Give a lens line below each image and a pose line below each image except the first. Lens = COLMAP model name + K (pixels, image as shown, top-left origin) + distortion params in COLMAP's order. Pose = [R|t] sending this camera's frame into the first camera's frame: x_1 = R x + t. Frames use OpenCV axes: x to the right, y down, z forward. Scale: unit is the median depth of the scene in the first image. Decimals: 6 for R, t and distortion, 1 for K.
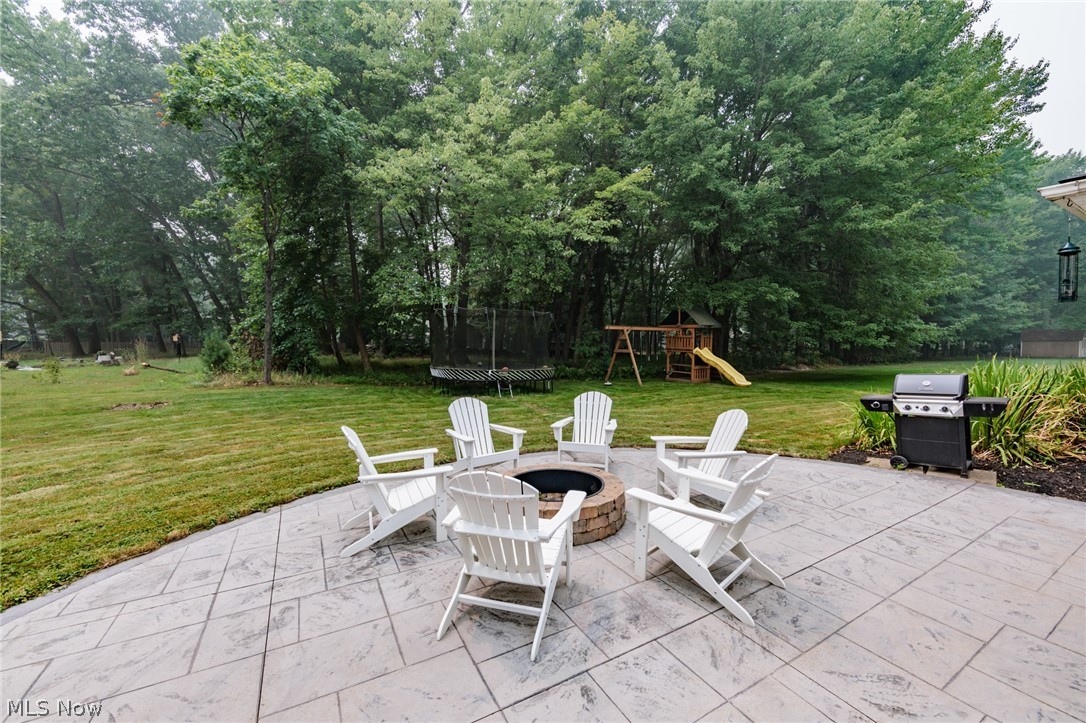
lens RADIAL K [[423.4, 0, 538.2], [0, 423.4, 359.8], [0, 0, 1]] dist [-0.001998, -0.000440]
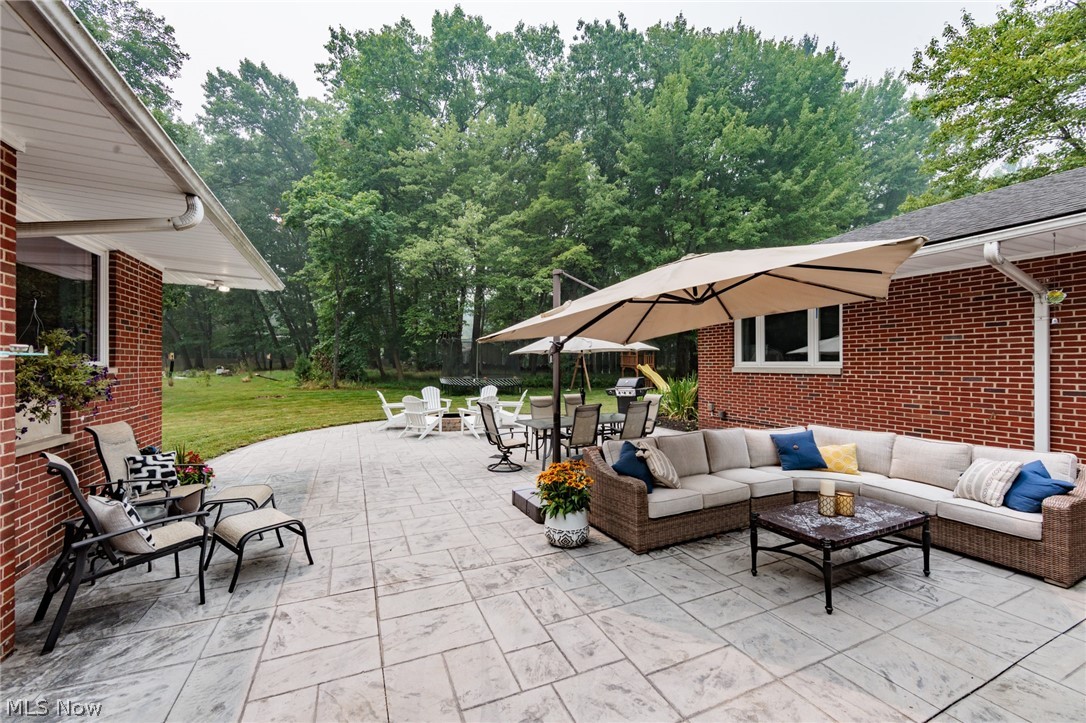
lens RADIAL K [[423.4, 0, 543.4], [0, 423.4, 363.4], [0, 0, 1]] dist [-0.001998, -0.000440]
pose [[0.996986, 0.002688, -0.077530, 0.212795], [-0.004708, 0.999654, -0.025881, 0.005518], [0.077434, 0.026168, 0.996654, -0.435836]]
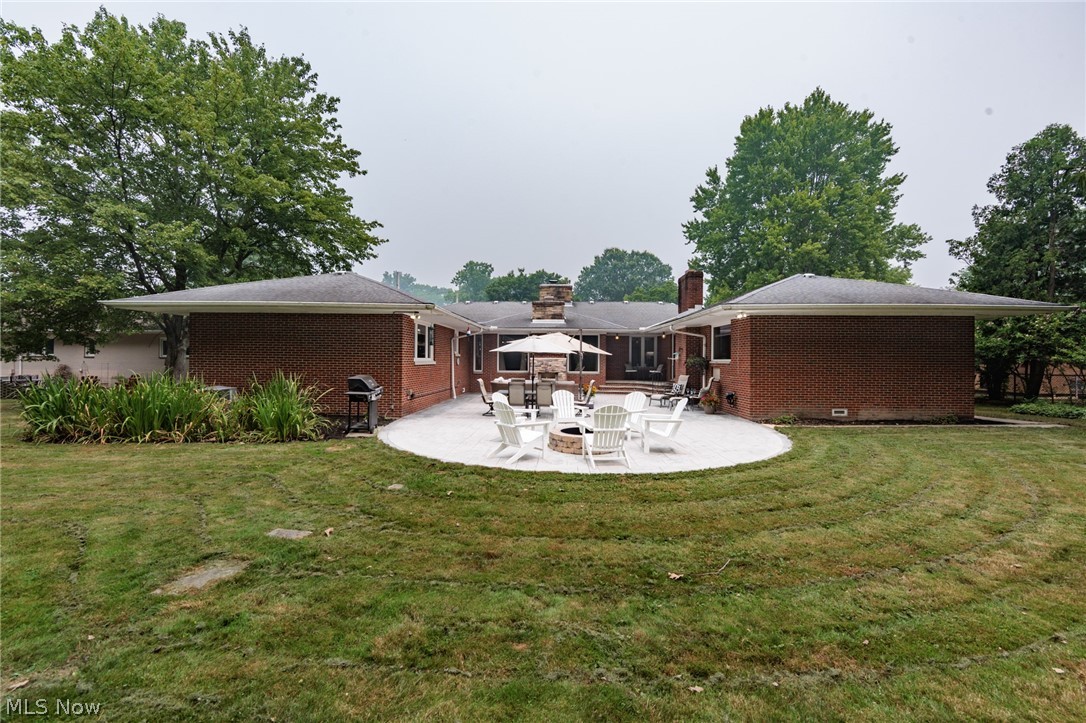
lens RADIAL K [[423.4, 0, 543.0], [0, 423.4, 360.5], [0, 0, 1]] dist [-0.001998, -0.000440]
pose [[-0.855584, -0.000190, 0.517664, -0.229034], [0.012144, 0.999717, 0.020438, -0.021934], [-0.517521, 0.023773, -0.855340, 0.767155]]
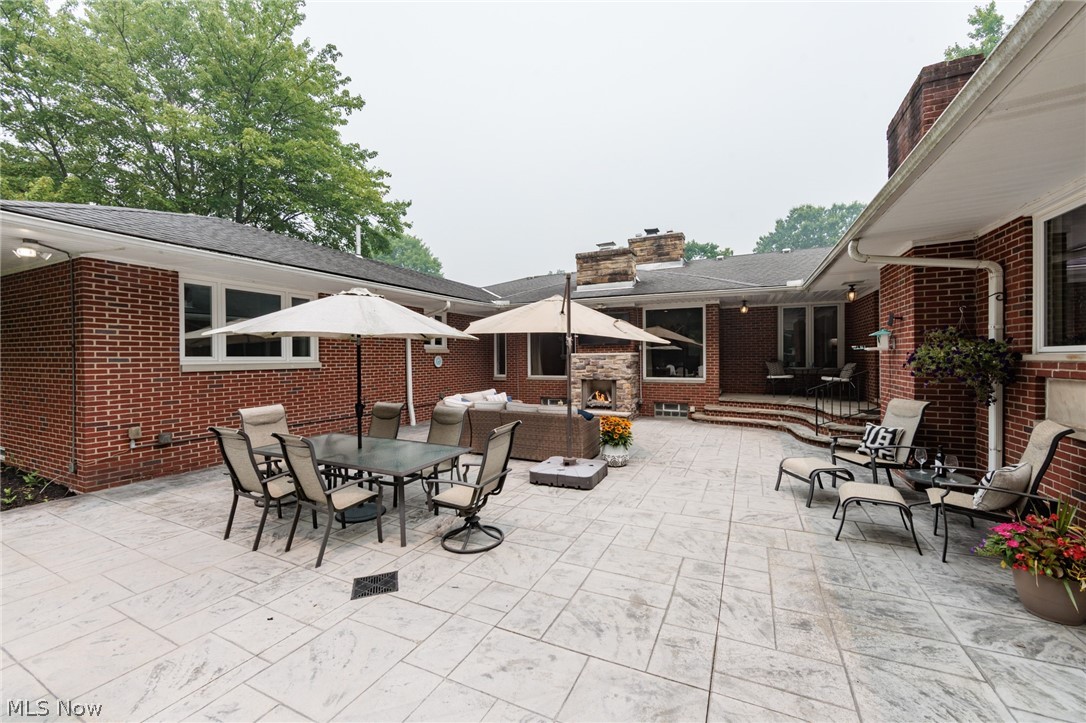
lens RADIAL K [[423.4, 0, 543.9], [0, 423.4, 360.3], [0, 0, 1]] dist [-0.001998, -0.000440]
pose [[-0.573379, 0.005257, 0.819273, -0.093797], [0.032500, 0.999338, 0.016333, -0.004948], [-0.818645, 0.035992, -0.573170, 0.114284]]
